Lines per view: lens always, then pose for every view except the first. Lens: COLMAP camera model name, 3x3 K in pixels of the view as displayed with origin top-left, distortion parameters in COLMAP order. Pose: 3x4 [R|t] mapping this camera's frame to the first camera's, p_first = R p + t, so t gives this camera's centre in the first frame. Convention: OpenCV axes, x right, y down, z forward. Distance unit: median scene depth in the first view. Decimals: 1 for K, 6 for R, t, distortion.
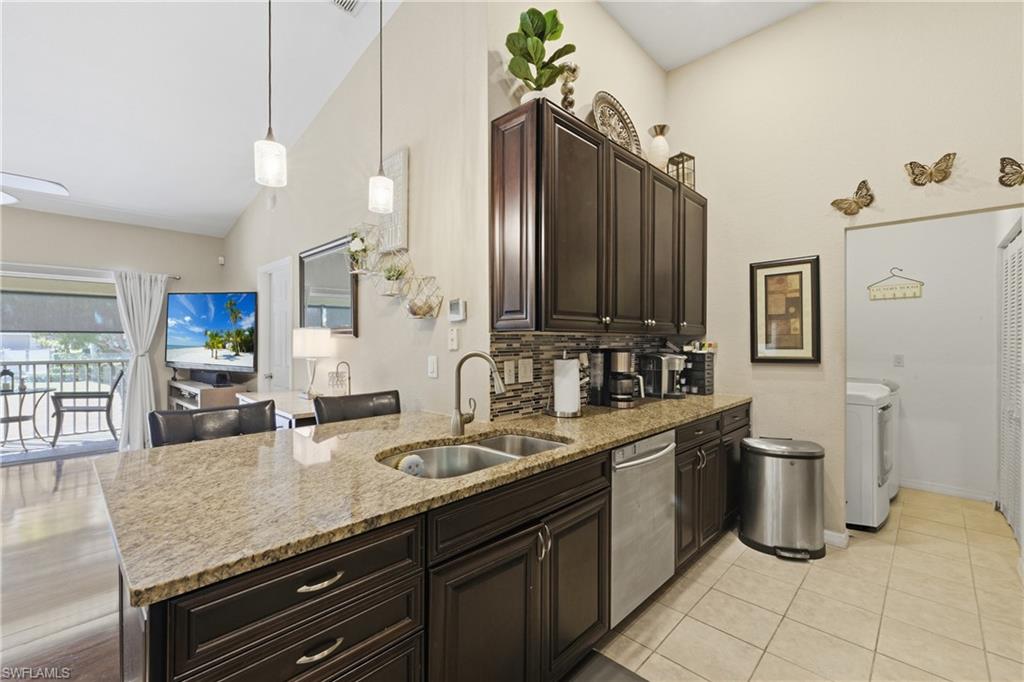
lens RADIAL K [[431.4, 0, 514.1], [0, 431.4, 338.8], [0, 0, 1]] dist [0.001175, -0.000775]
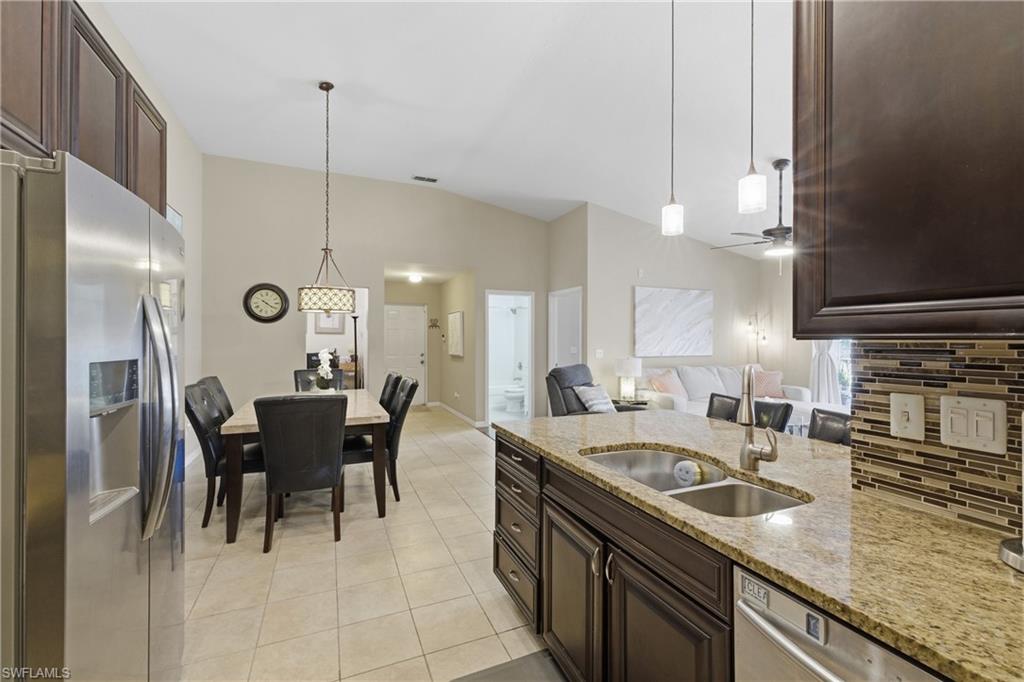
lens RADIAL K [[431.4, 0, 509.3], [0, 431.4, 338.7], [0, 0, 1]] dist [0.001175, -0.000775]
pose [[-0.407186, -0.002709, -0.913341, 0.533737], [0.004094, 0.999980, -0.004791, -0.012350], [0.913336, -0.005690, -0.407167, 0.621978]]
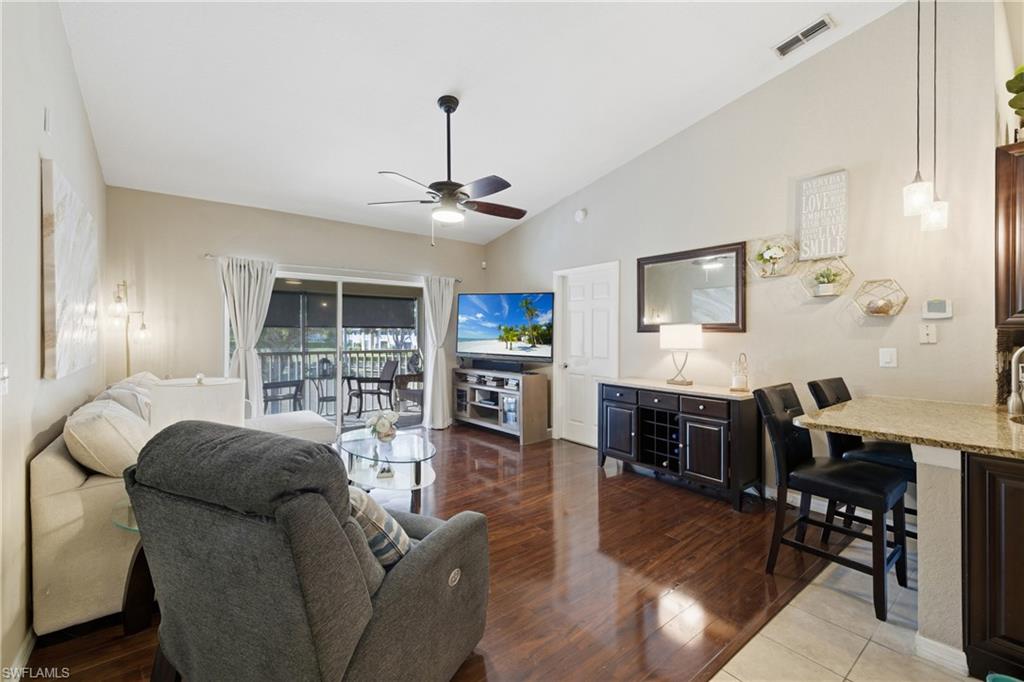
lens RADIAL K [[431.4, 0, 507.3], [0, 431.4, 334.1], [0, 0, 1]] dist [0.001175, -0.000775]
pose [[0.990039, 0.000000, -0.140796, -0.844726], [0.000842, 0.999982, 0.005922, -0.005179], [0.140794, -0.005981, 0.990021, -0.242884]]
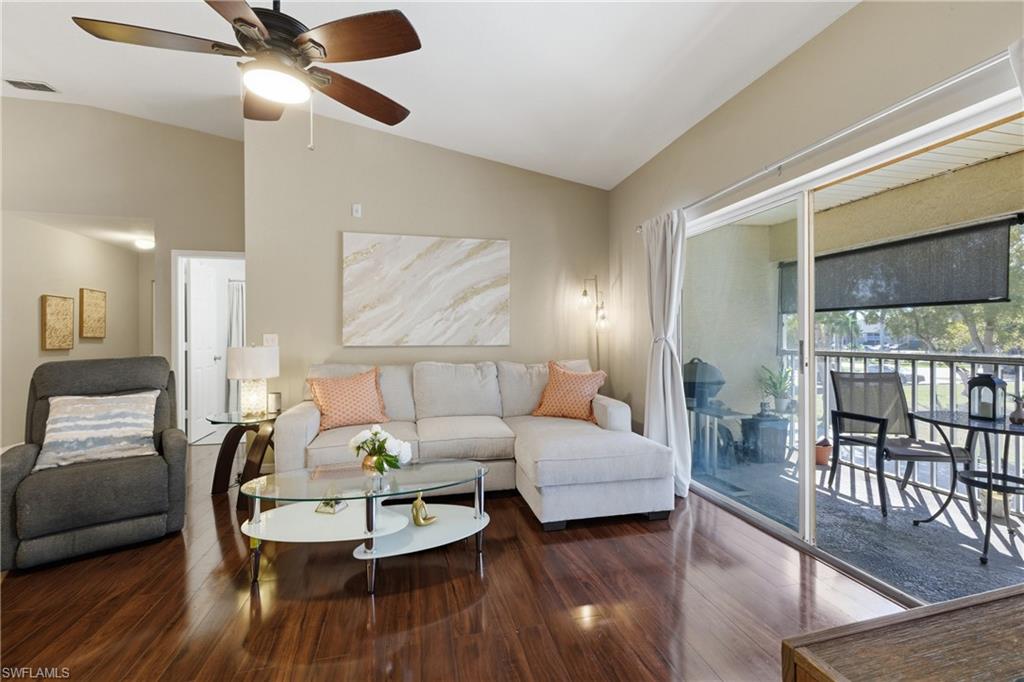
lens RADIAL K [[431.4, 0, 507.2], [0, 431.4, 341.3], [0, 0, 1]] dist [0.001175, -0.000775]
pose [[-0.553271, 0.003795, -0.832993, -0.706991], [0.009328, 0.999955, -0.001640, 0.056130], [0.832949, -0.008677, -0.553281, 1.388407]]
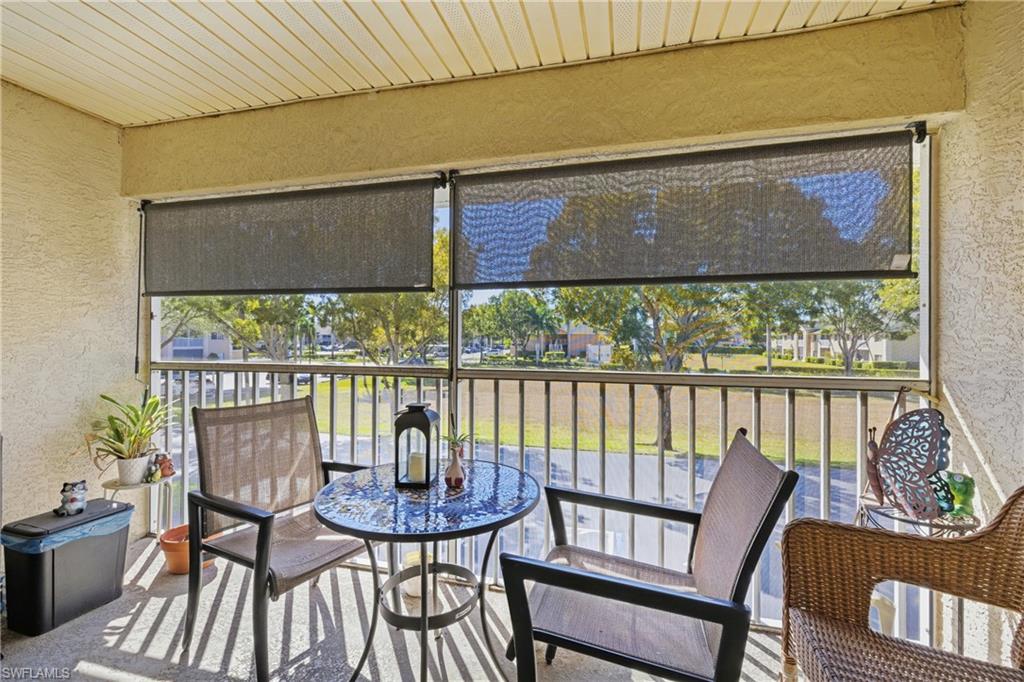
lens RADIAL K [[431.4, 0, 513.4], [0, 431.4, 336.1], [0, 0, 1]] dist [0.001175, -0.000775]
pose [[0.499284, -0.007894, -0.866402, -1.554796], [0.005802, 0.999967, -0.005767, 0.051967], [0.866419, -0.002147, 0.499314, 1.575161]]
